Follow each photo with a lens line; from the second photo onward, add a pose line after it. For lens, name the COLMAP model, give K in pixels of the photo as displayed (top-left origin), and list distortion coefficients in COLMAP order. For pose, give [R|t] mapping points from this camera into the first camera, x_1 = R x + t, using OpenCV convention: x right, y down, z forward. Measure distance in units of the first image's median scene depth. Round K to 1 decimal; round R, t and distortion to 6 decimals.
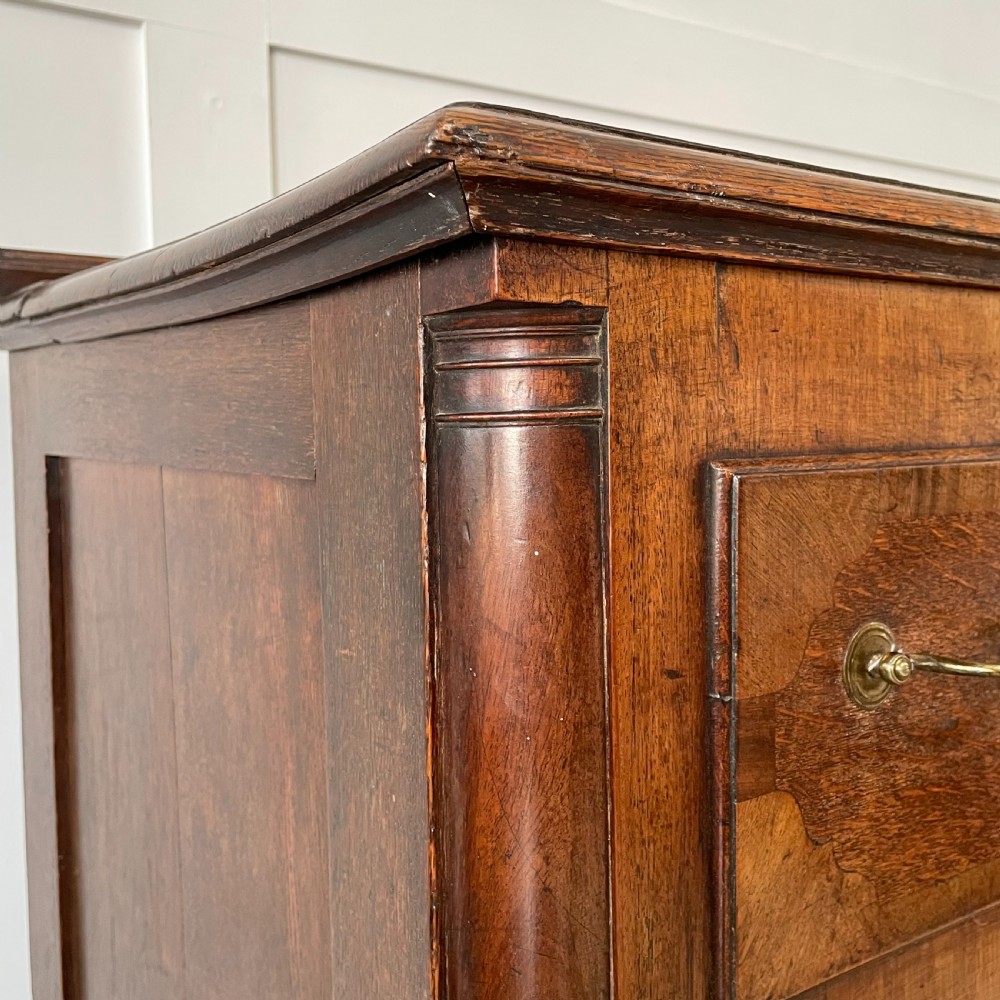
lens RADIAL K [[1149.2, 0, 496.7], [0, 1149.2, 489.7], [0, 0, 1]] dist [0.121911, -0.217555]
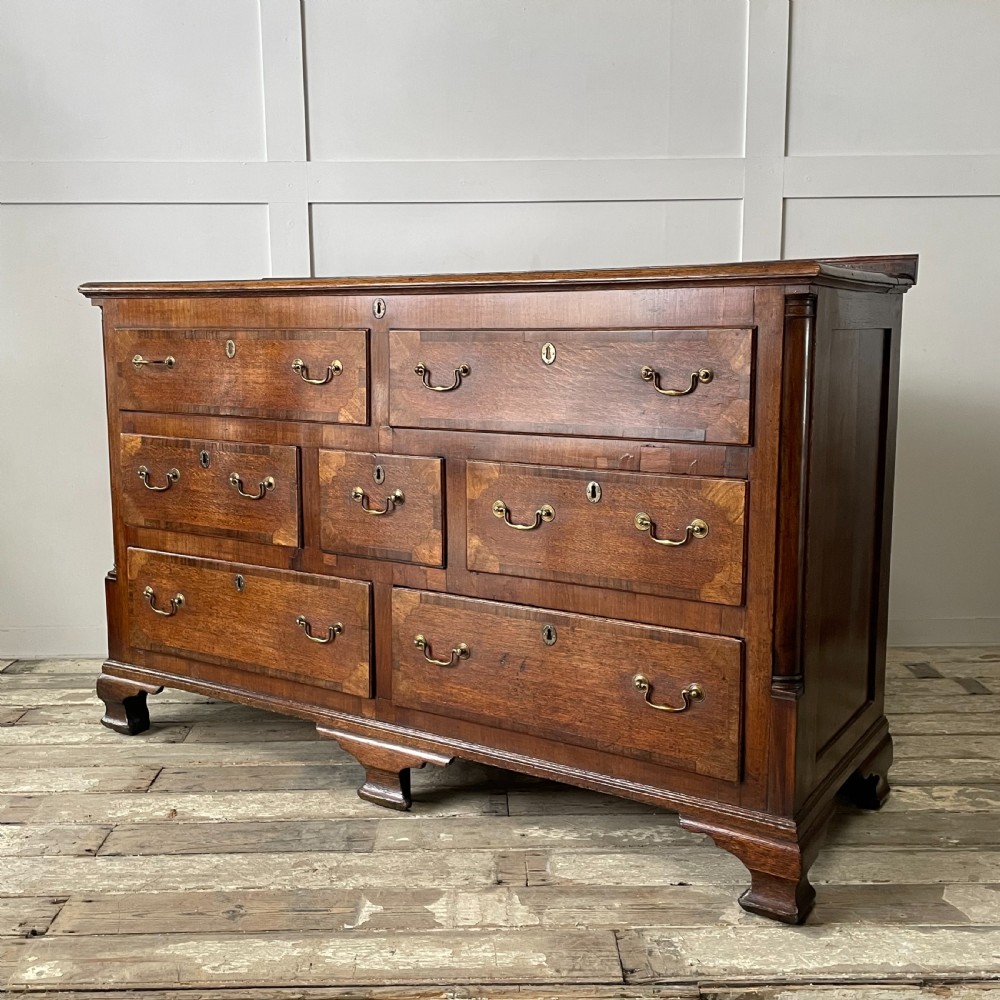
lens RADIAL K [[1135.7, 0, 497.1], [0, 1135.7, 493.6], [0, 0, 1]] dist [0.109088, -0.172690]
pose [[0.374638, 0.149774, -0.914994, 6.747835], [-0.063110, 0.988697, 0.135998, -0.106334], [0.925021, 0.006795, 0.379855, 0.453387]]
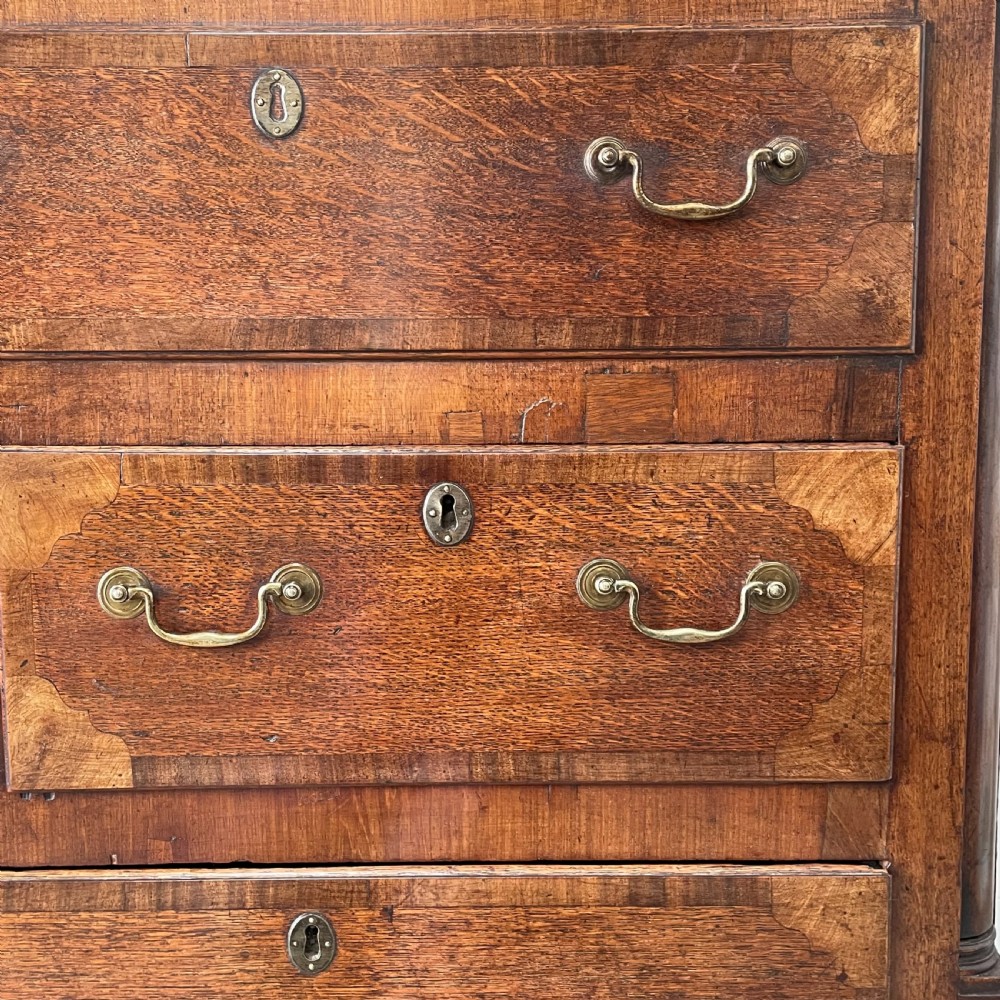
lens RADIAL K [[1135.7, 0, 497.1], [0, 1135.7, 493.6], [0, 0, 1]] dist [0.109088, -0.172690]
pose [[0.818714, 0.081198, -0.568431, 3.568217], [-0.045627, 0.996020, 0.076562, 0.346453], [0.572386, -0.036747, 0.819161, 1.318593]]
